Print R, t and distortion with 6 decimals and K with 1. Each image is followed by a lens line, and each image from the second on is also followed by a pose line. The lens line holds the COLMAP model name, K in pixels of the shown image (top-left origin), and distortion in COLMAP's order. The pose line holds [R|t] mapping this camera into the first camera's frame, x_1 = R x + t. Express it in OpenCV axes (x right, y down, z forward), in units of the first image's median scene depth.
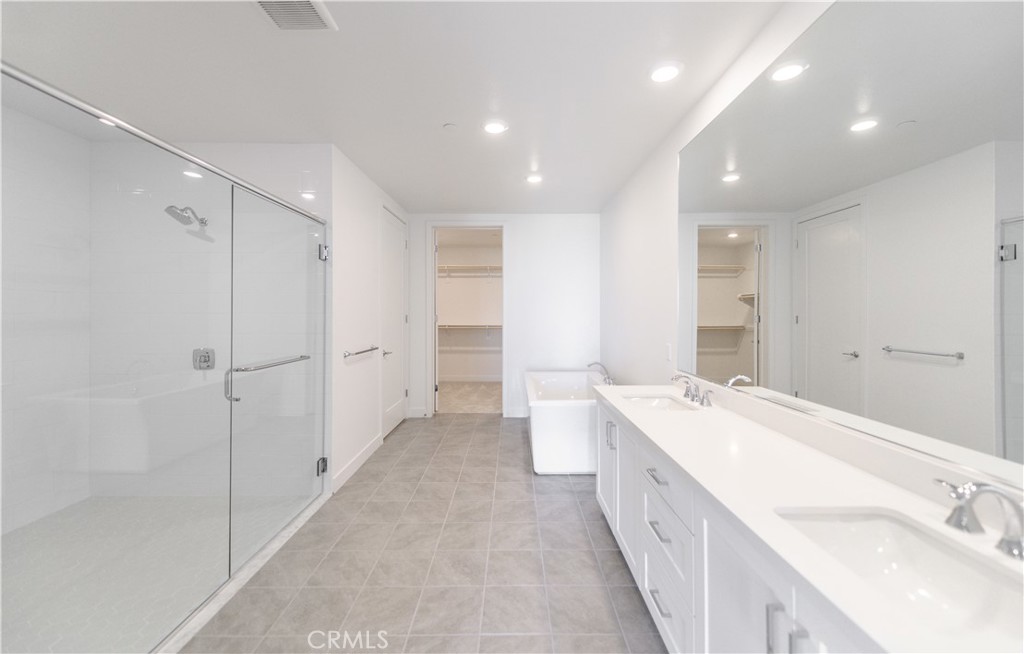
lens RADIAL K [[402.7, 0, 516.5], [0, 402.7, 310.8], [0, 0, 1]] dist [0.000497, -0.001703]
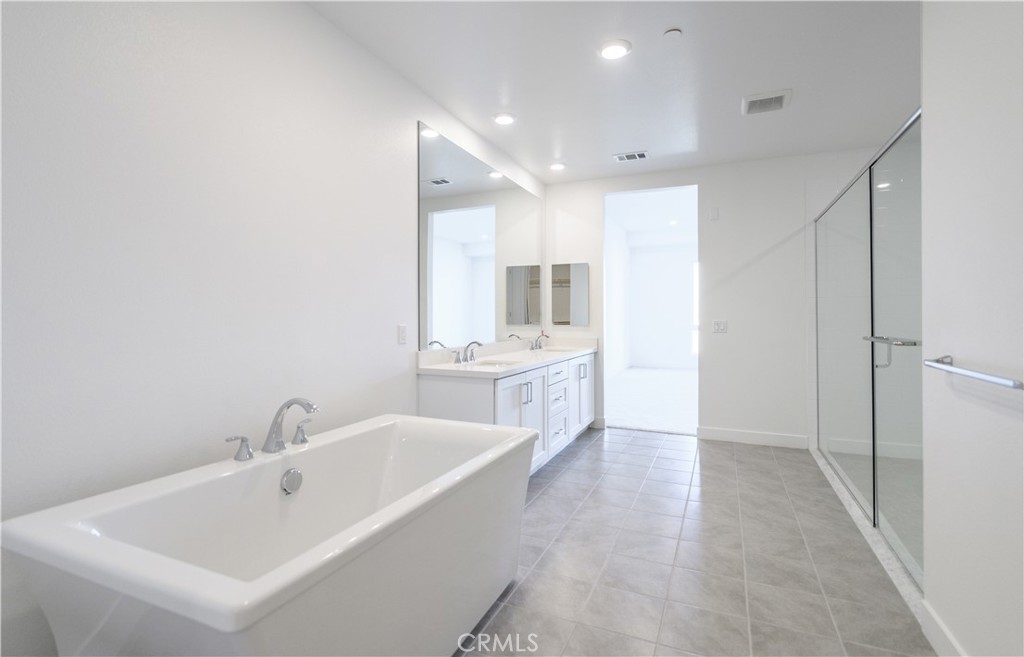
lens RADIAL K [[512.6, 0, 495.6], [0, 512.6, 317.0], [0, 0, 1]] dist [-0.004422, -0.001726]
pose [[-0.907084, -0.001404, 0.420948, -0.248655], [-0.002633, 0.999994, -0.002337, 0.069793], [-0.420942, -0.003228, -0.907082, 1.893196]]
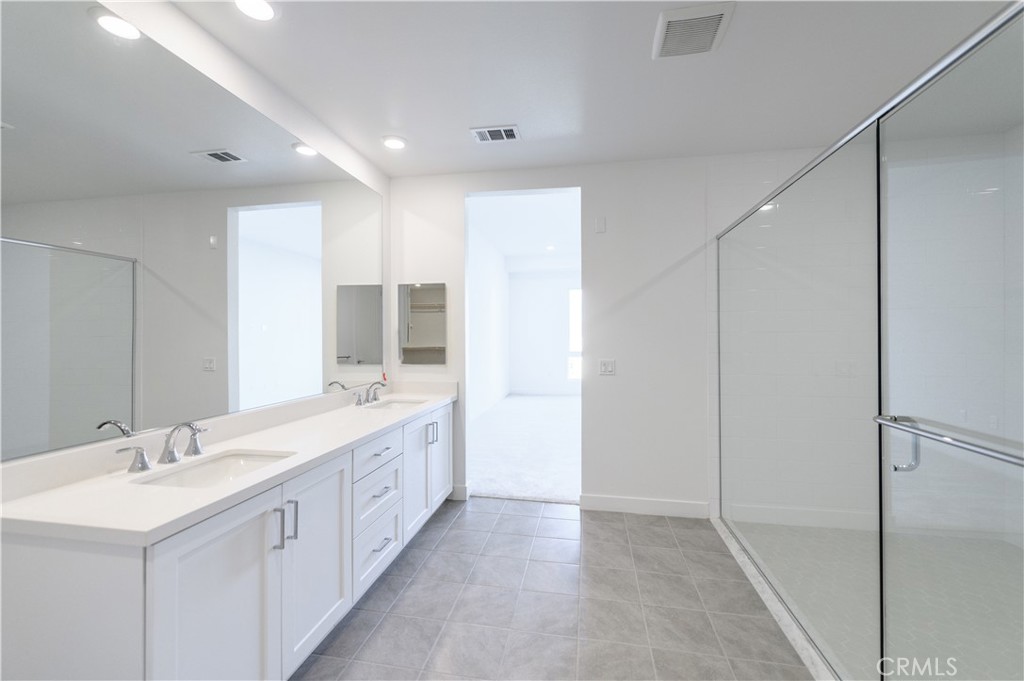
lens RADIAL K [[408.1, 0, 519.5], [0, 408.1, 333.8], [0, 0, 1]] dist [0.006501, -0.002334]
pose [[-0.984619, -0.001278, 0.174710, -0.176806], [-0.001451, 0.999999, -0.000867, 0.013481], [-0.174709, -0.001107, -0.984620, 1.208818]]
